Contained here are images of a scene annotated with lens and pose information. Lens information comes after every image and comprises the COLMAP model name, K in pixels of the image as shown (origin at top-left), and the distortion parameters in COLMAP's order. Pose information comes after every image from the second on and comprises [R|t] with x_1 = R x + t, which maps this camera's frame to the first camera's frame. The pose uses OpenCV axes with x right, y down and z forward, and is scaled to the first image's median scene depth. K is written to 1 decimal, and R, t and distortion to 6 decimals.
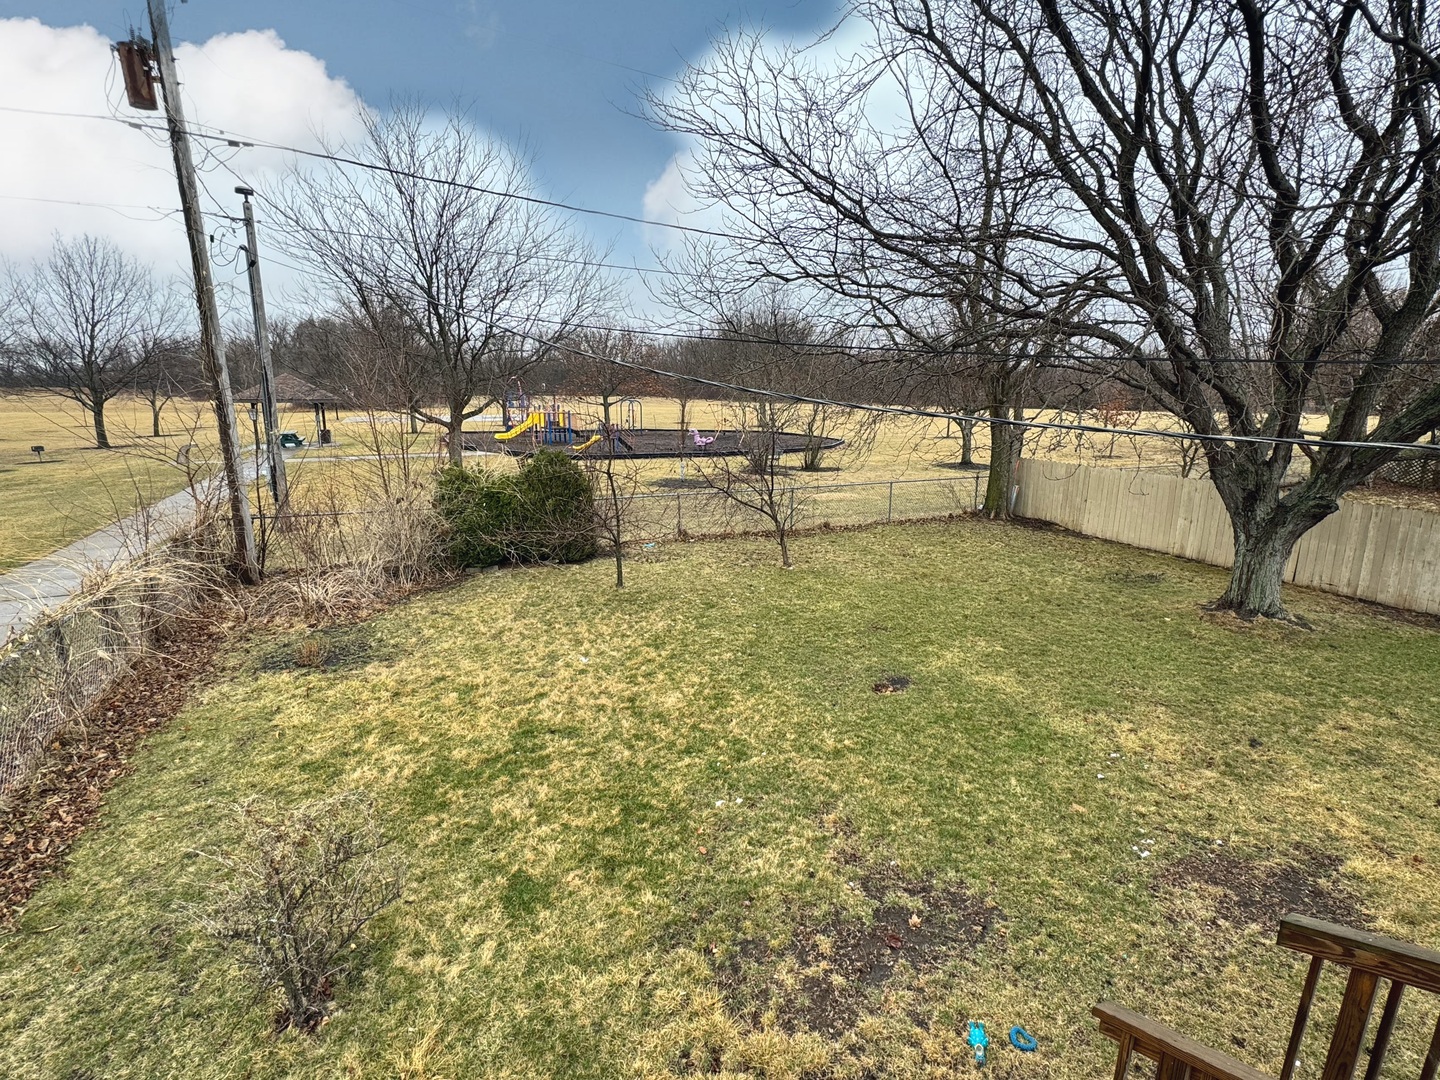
lens RADIAL K [[699.3, 0, 721.9], [0, 699.3, 547.9], [0, 0, 1]] dist [-0.003421, -0.001236]
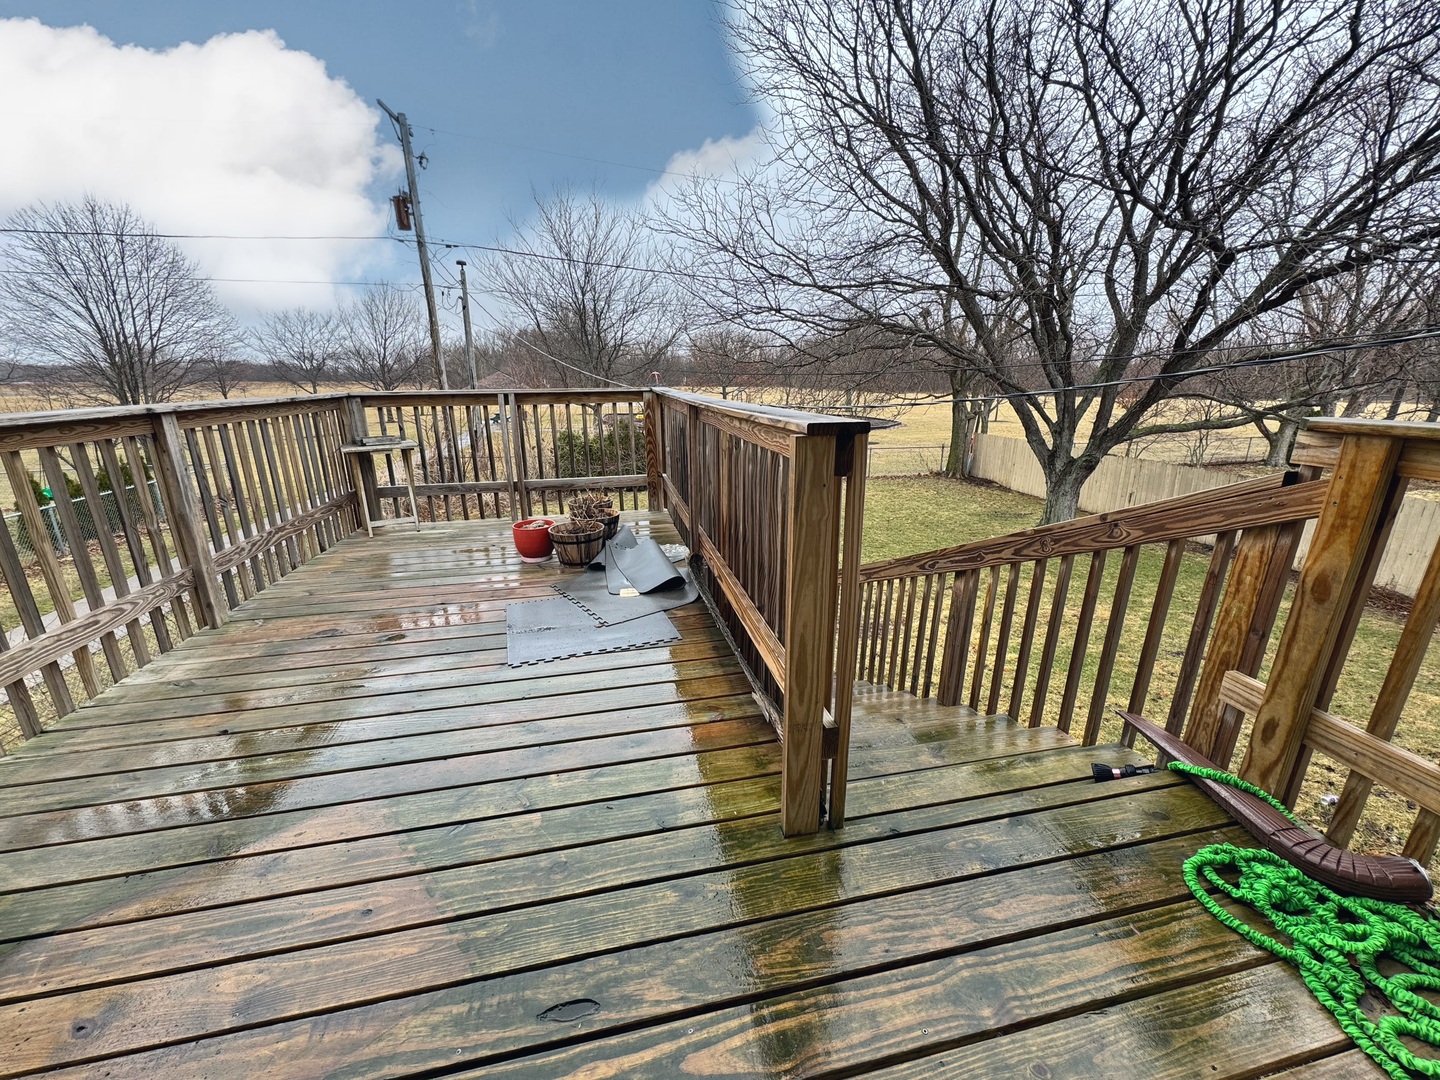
lens RADIAL K [[575.6, 0, 717.4], [0, 575.6, 543.0], [0, 0, 1]] dist [0.000021, 0.000049]
pose [[0.976610, 0.053173, -0.208339, 0.235944], [-0.042358, 0.997530, 0.056037, 0.053057], [0.210804, -0.045901, 0.976450, -0.246191]]
